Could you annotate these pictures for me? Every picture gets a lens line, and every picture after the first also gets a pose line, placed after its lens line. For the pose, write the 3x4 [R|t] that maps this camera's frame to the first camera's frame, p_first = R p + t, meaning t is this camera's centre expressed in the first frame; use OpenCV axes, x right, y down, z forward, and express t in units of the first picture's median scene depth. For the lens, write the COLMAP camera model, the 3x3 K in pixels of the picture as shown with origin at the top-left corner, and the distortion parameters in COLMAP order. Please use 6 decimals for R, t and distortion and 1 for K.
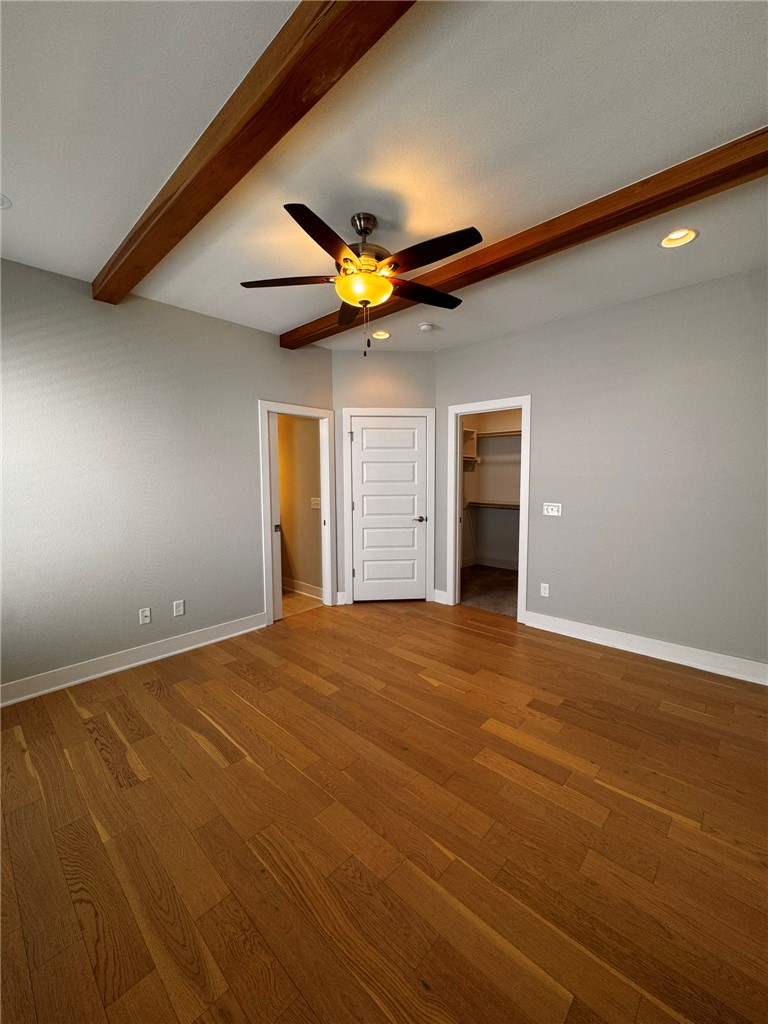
lens RADIAL K [[407.5, 0, 384.0], [0, 407.5, 512.0], [0, 0, 1]] dist [-0.002957, 0.000120]
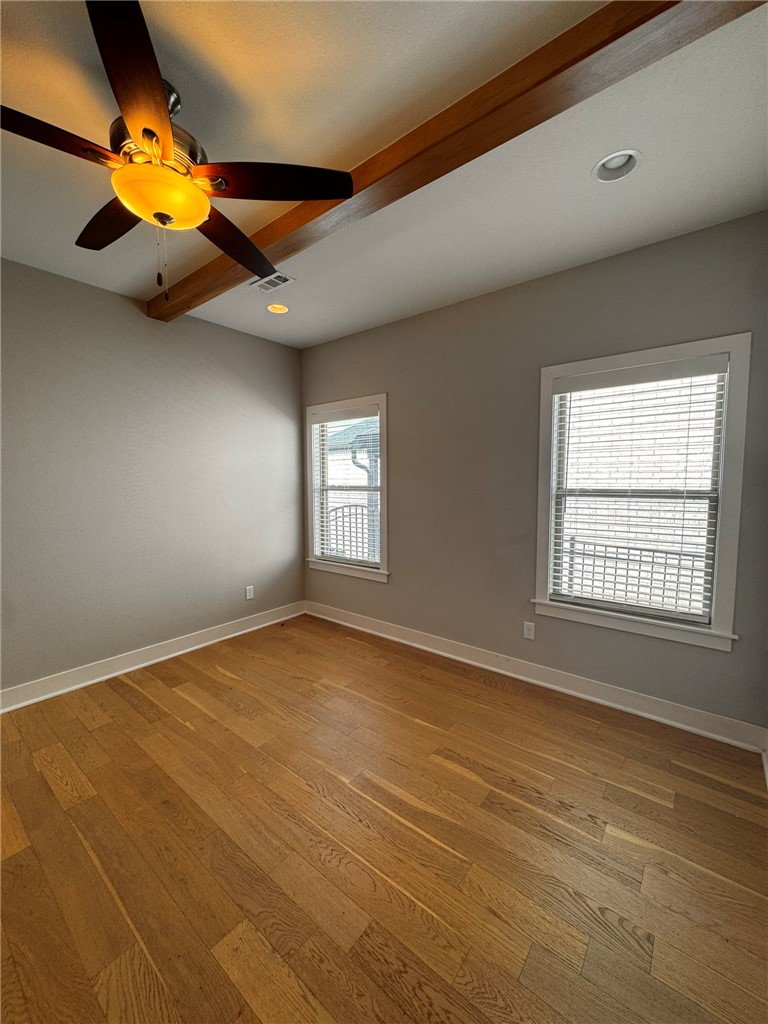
lens RADIAL K [[407.5, 0, 384.0], [0, 407.5, 512.0], [0, 0, 1]] dist [-0.002957, 0.000120]
pose [[-0.997029, 0.019737, -0.074451, -0.366287], [0.006706, 0.985186, 0.171360, -0.166730], [0.076730, 0.170352, -0.982391, 1.835231]]
